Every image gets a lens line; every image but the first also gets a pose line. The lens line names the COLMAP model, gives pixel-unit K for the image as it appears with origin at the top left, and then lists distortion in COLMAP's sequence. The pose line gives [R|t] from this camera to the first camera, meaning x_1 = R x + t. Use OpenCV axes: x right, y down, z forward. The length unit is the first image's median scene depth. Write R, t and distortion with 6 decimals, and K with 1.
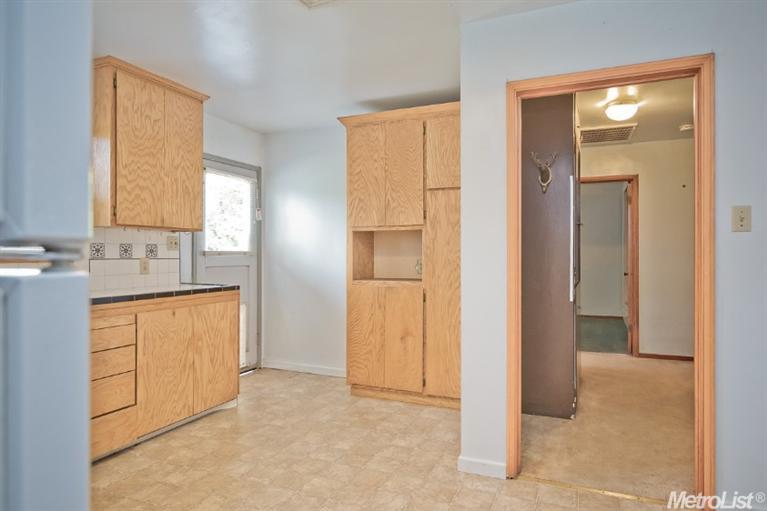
lens RADIAL K [[481.7, 0, 375.3], [0, 481.7, 257.3], [0, 0, 1]] dist [0.000023, 0.005623]
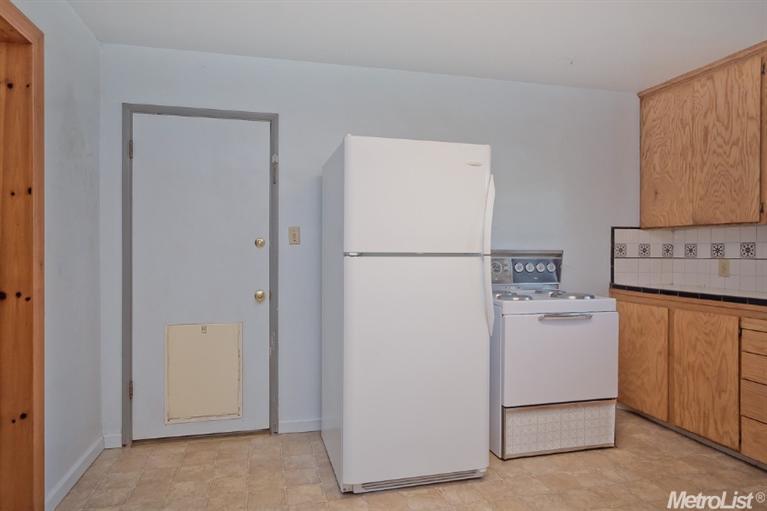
lens RADIAL K [[481.7, 0, 376.5], [0, 481.7, 254.5], [0, 0, 1]] dist [0.000023, 0.005623]
pose [[-0.811365, -0.000163, -0.584540, 0.253878], [-0.003384, 0.999985, 0.004418, -0.002957], [0.584530, 0.005562, -0.811353, 0.563709]]
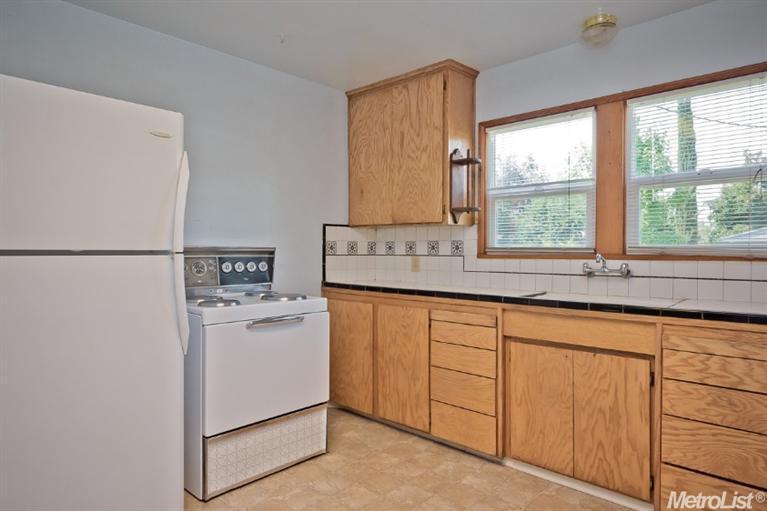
lens RADIAL K [[481.7, 0, 381.5], [0, 481.7, 255.6], [0, 0, 1]] dist [0.000023, 0.005623]
pose [[-0.365924, 0.008261, -0.930608, 0.197780], [-0.002545, 0.999948, 0.009878, -0.002766], [0.930641, 0.005983, -0.365884, 0.534973]]
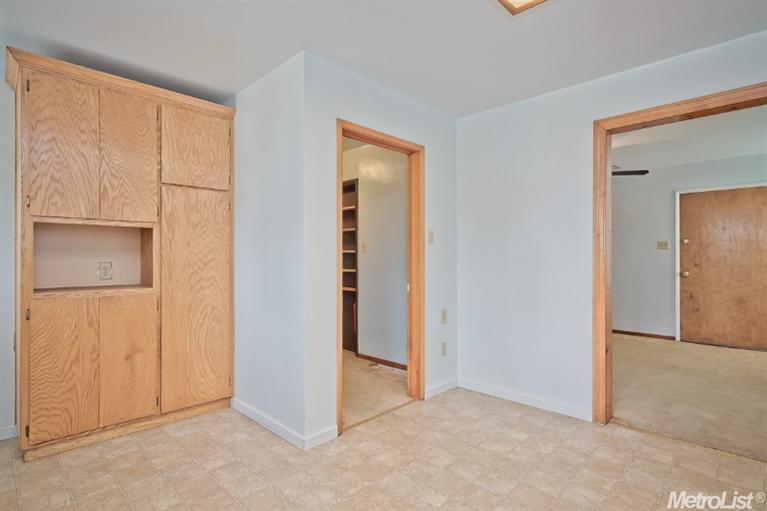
lens RADIAL K [[396.1, 0, 393.0], [0, 396.1, 255.9], [0, 0, 1]] dist [0.003788, -0.001281]
pose [[0.344440, 0.003699, 0.938801, -0.435216], [0.003384, 0.999981, -0.005182, -0.001029], [-0.938802, 0.004962, 0.344421, 0.348371]]
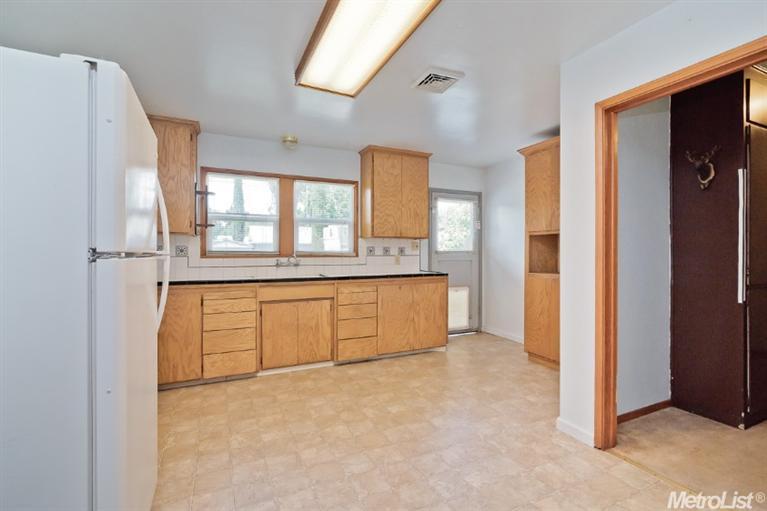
lens RADIAL K [[357.3, 0, 385.5], [0, 357.3, 255.7], [0, 0, 1]] dist [0.004020, -0.000334]
pose [[0.743320, 0.005308, -0.668915, 0.321441], [-0.002253, 0.999983, 0.005431, -0.002582], [0.668932, -0.002530, 0.743319, 0.019244]]
